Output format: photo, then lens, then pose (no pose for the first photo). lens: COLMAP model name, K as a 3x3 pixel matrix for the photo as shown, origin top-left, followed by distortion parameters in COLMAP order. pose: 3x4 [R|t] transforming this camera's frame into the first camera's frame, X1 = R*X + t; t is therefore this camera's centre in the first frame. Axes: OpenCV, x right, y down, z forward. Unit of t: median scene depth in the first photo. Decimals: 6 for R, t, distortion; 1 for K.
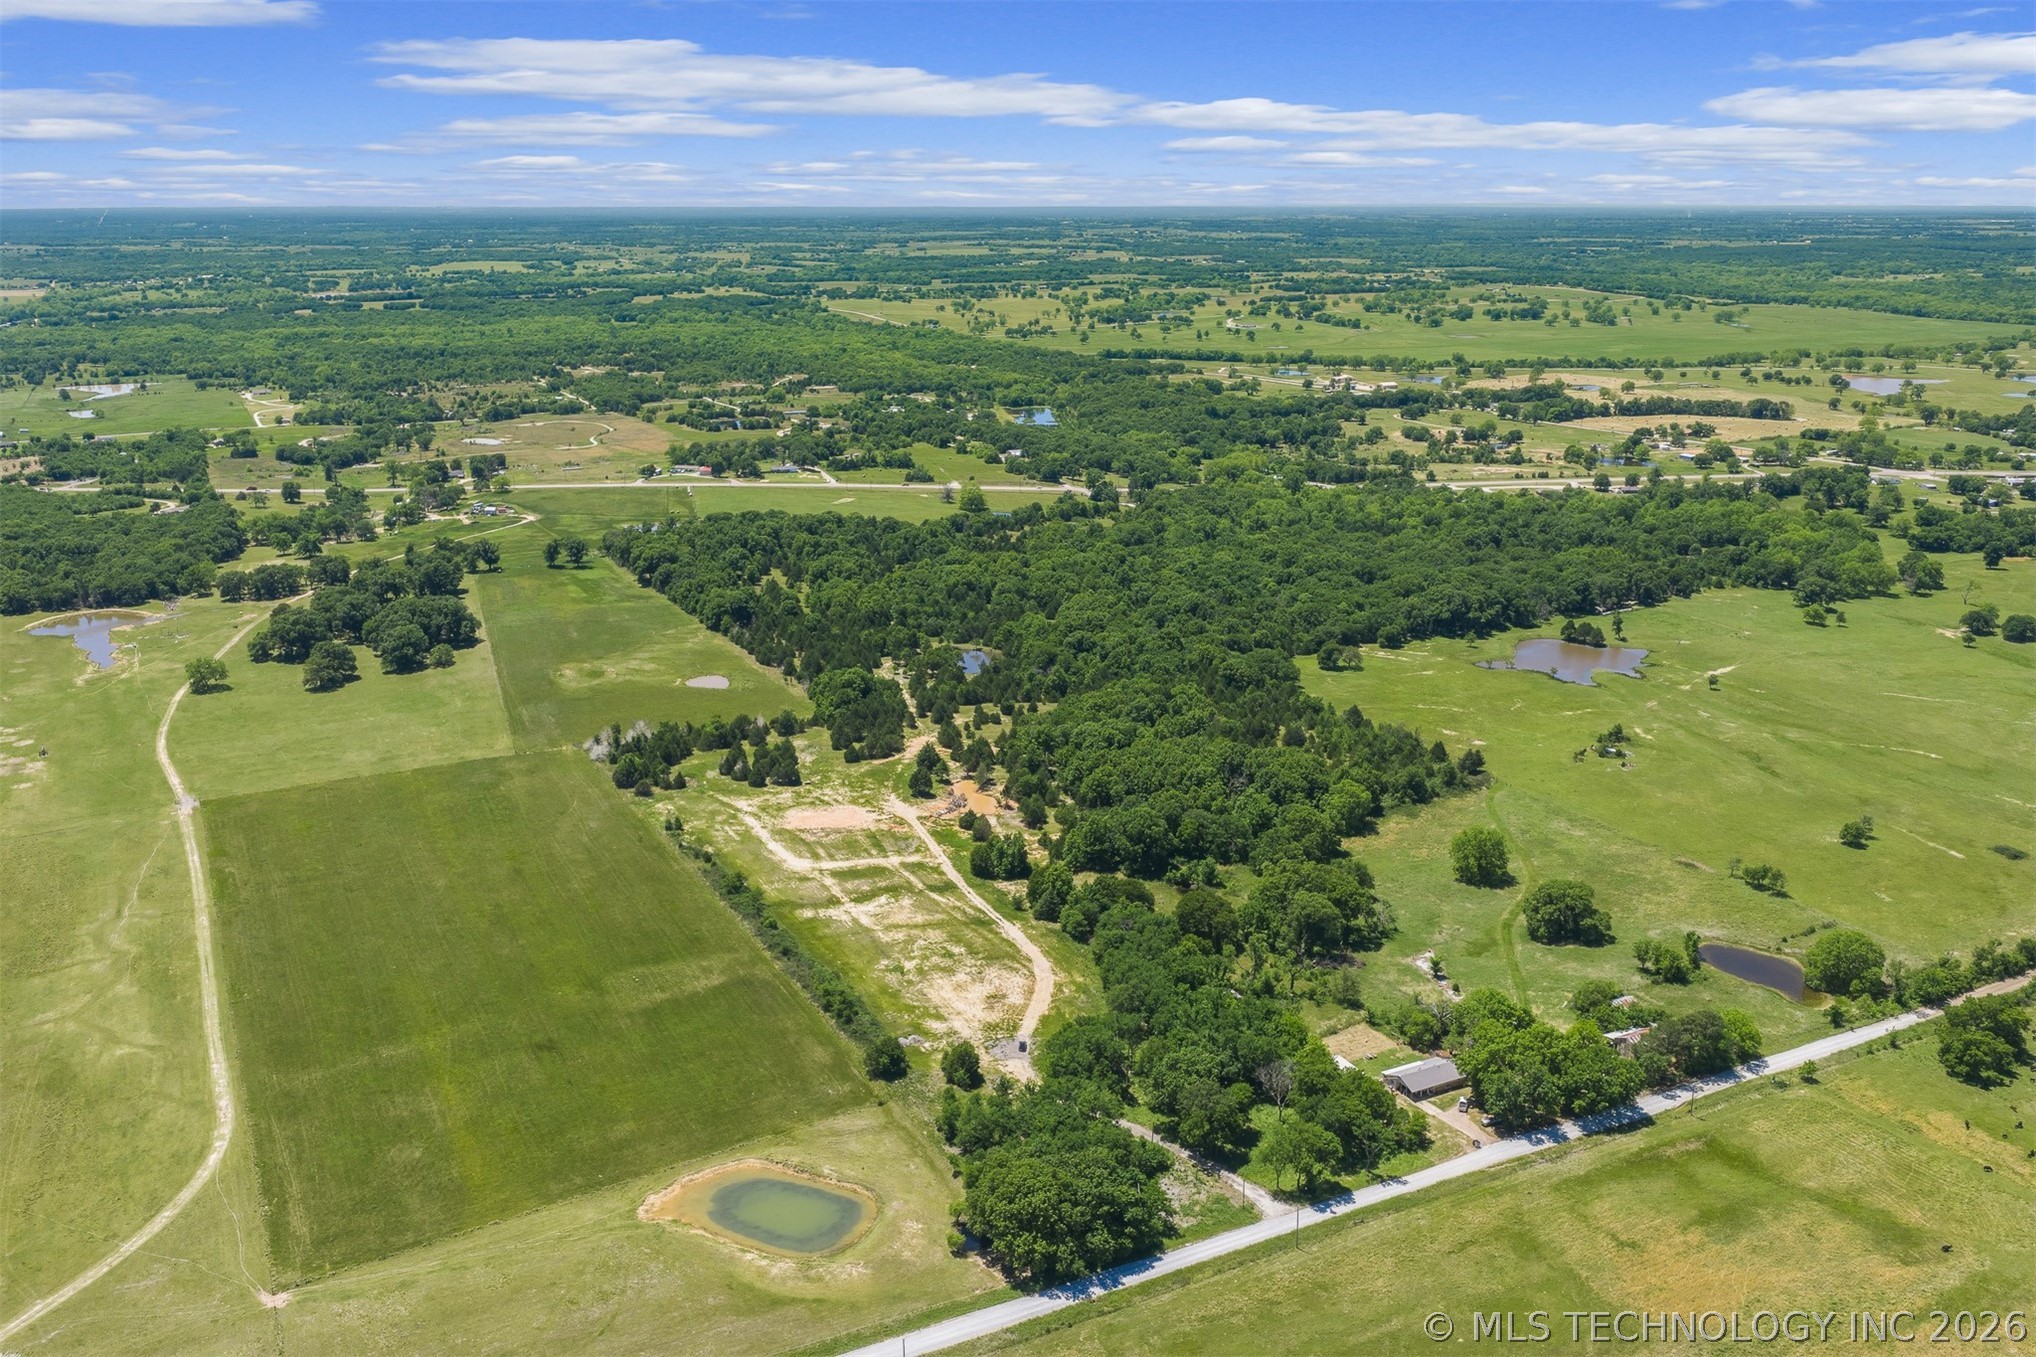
lens RADIAL K [[1693.4, 0, 1029.8], [0, 1693.4, 676.0], [0, 0, 1]] dist [0.004098, -0.007444]
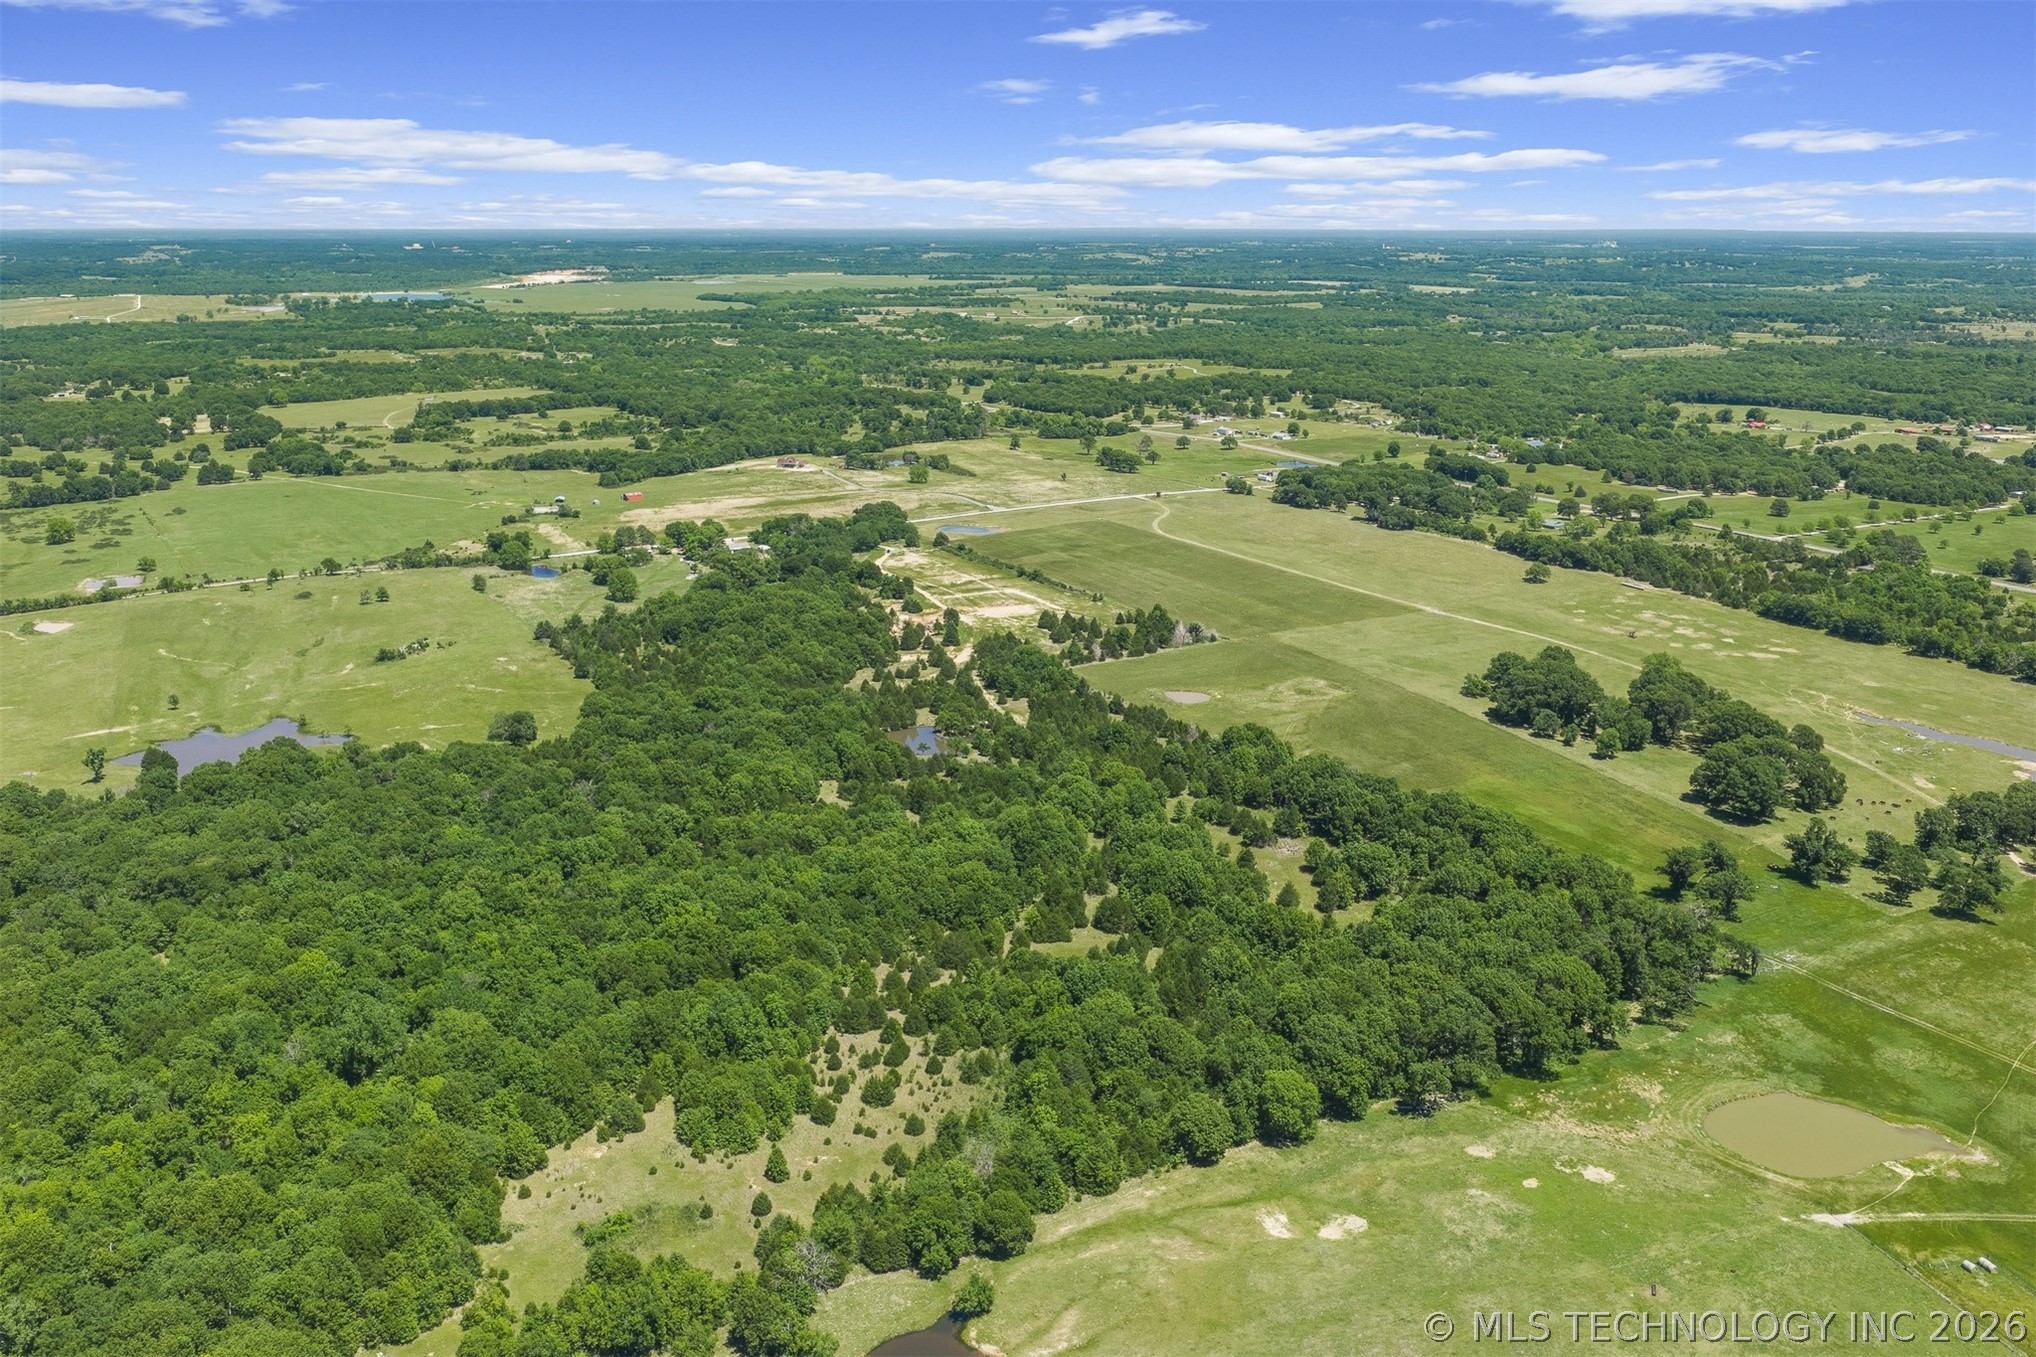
lens RADIAL K [[1693.4, 0, 1029.8], [0, 1693.4, 676.0], [0, 0, 1]] dist [0.004098, -0.007444]
pose [[-0.998198, 0.020539, -0.056374, -0.072158], [-0.011503, 0.856645, 0.515778, -0.969526], [0.058886, 0.515497, -0.854865, 3.419635]]
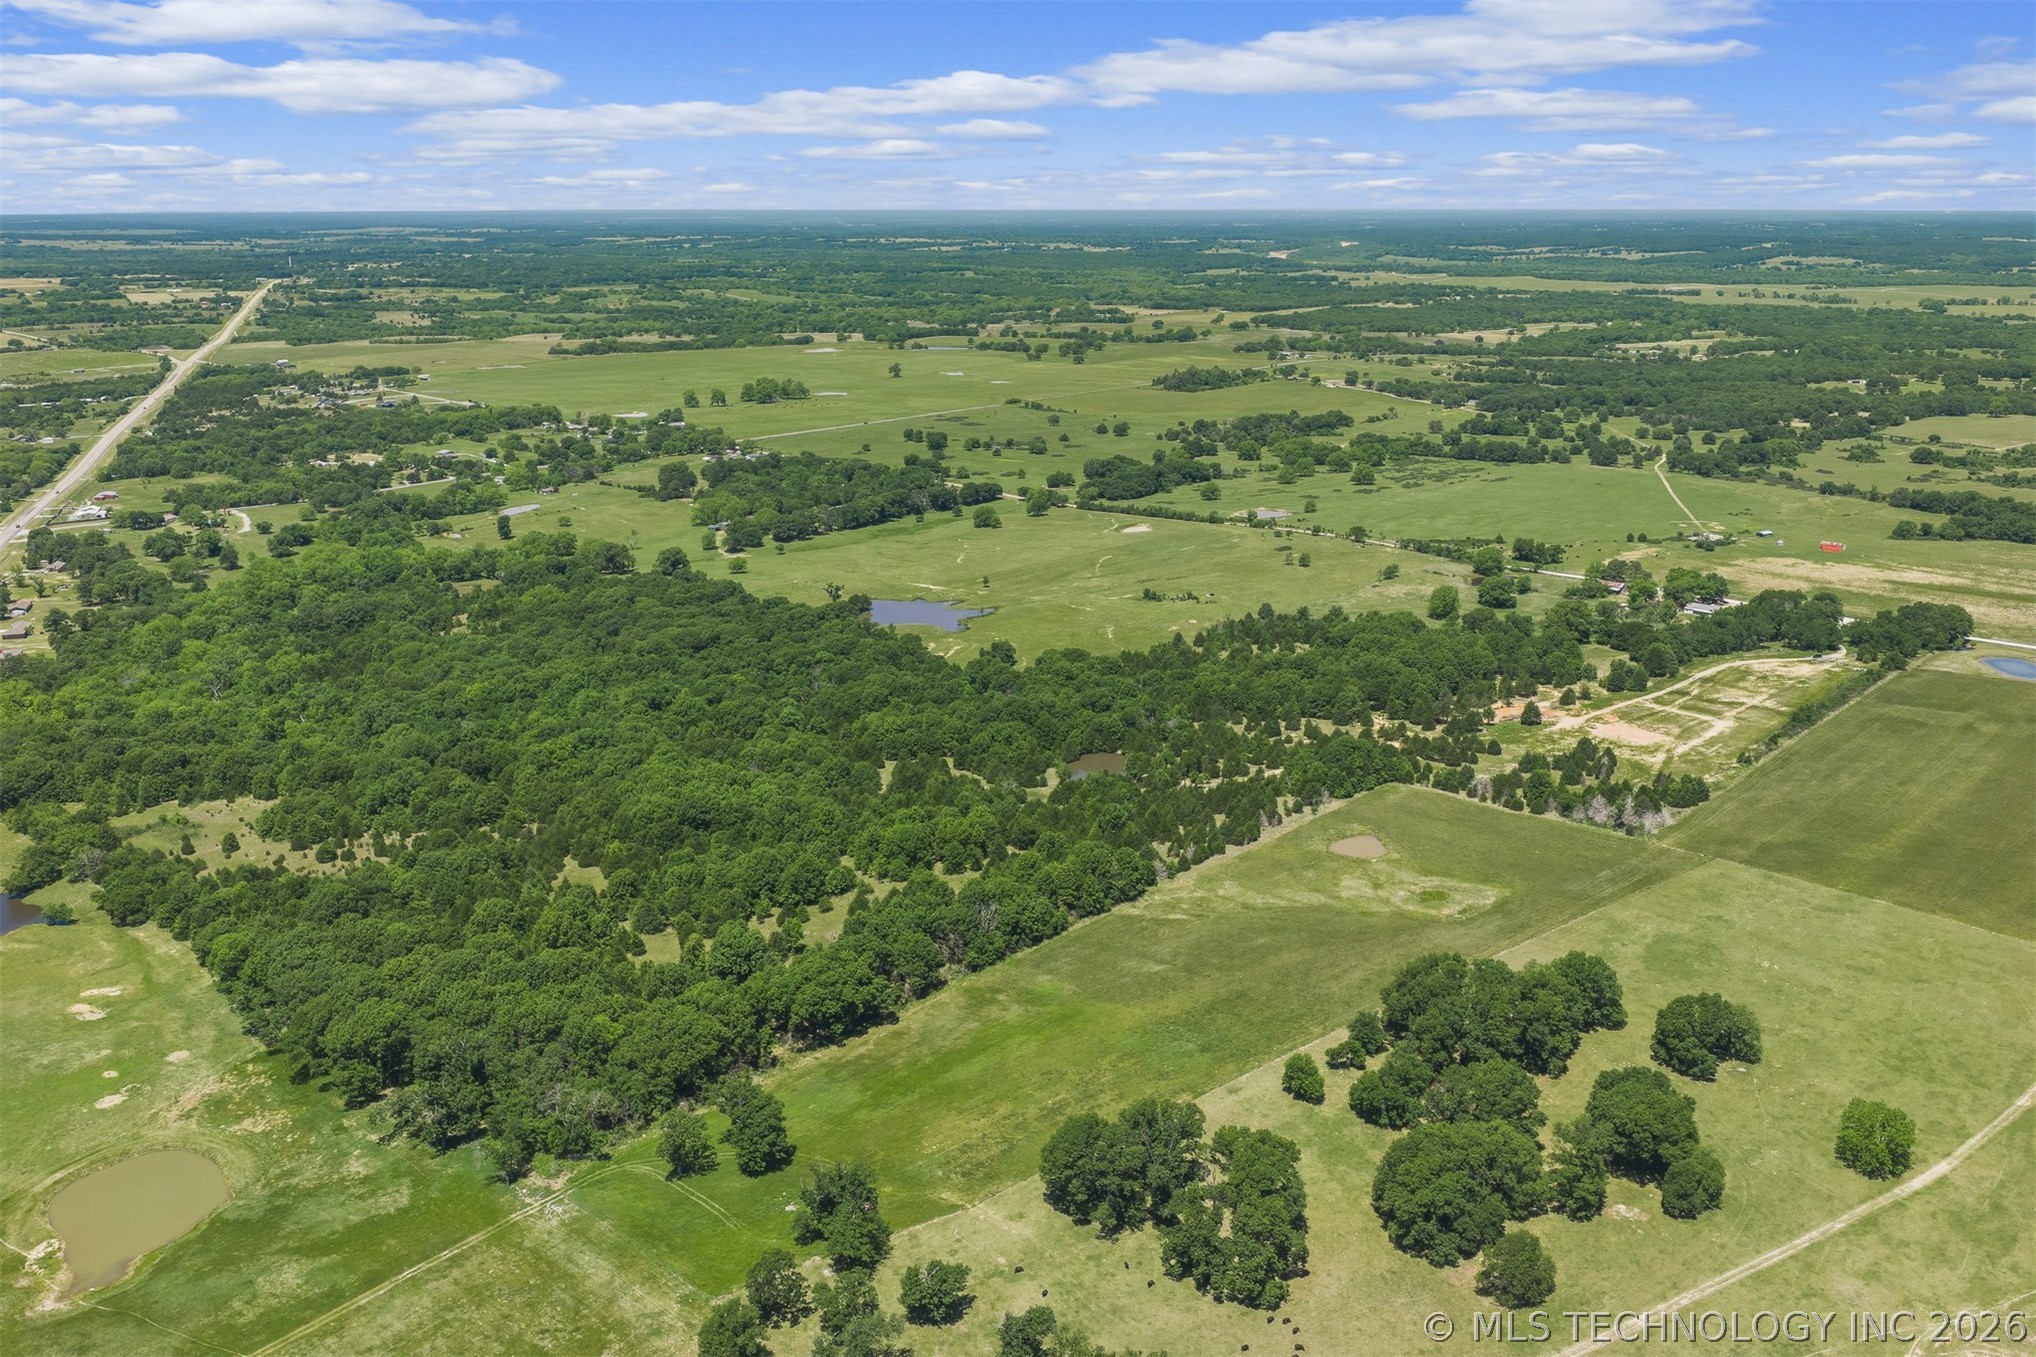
lens RADIAL K [[1693.4, 0, 1029.8], [0, 1693.4, 676.0], [0, 0, 1]] dist [0.004098, -0.007444]
pose [[-0.342976, -0.248085, 0.905992, -1.537368], [0.260328, 0.901611, 0.345436, -0.704465], [-0.902550, 0.354331, -0.244647, 2.414306]]
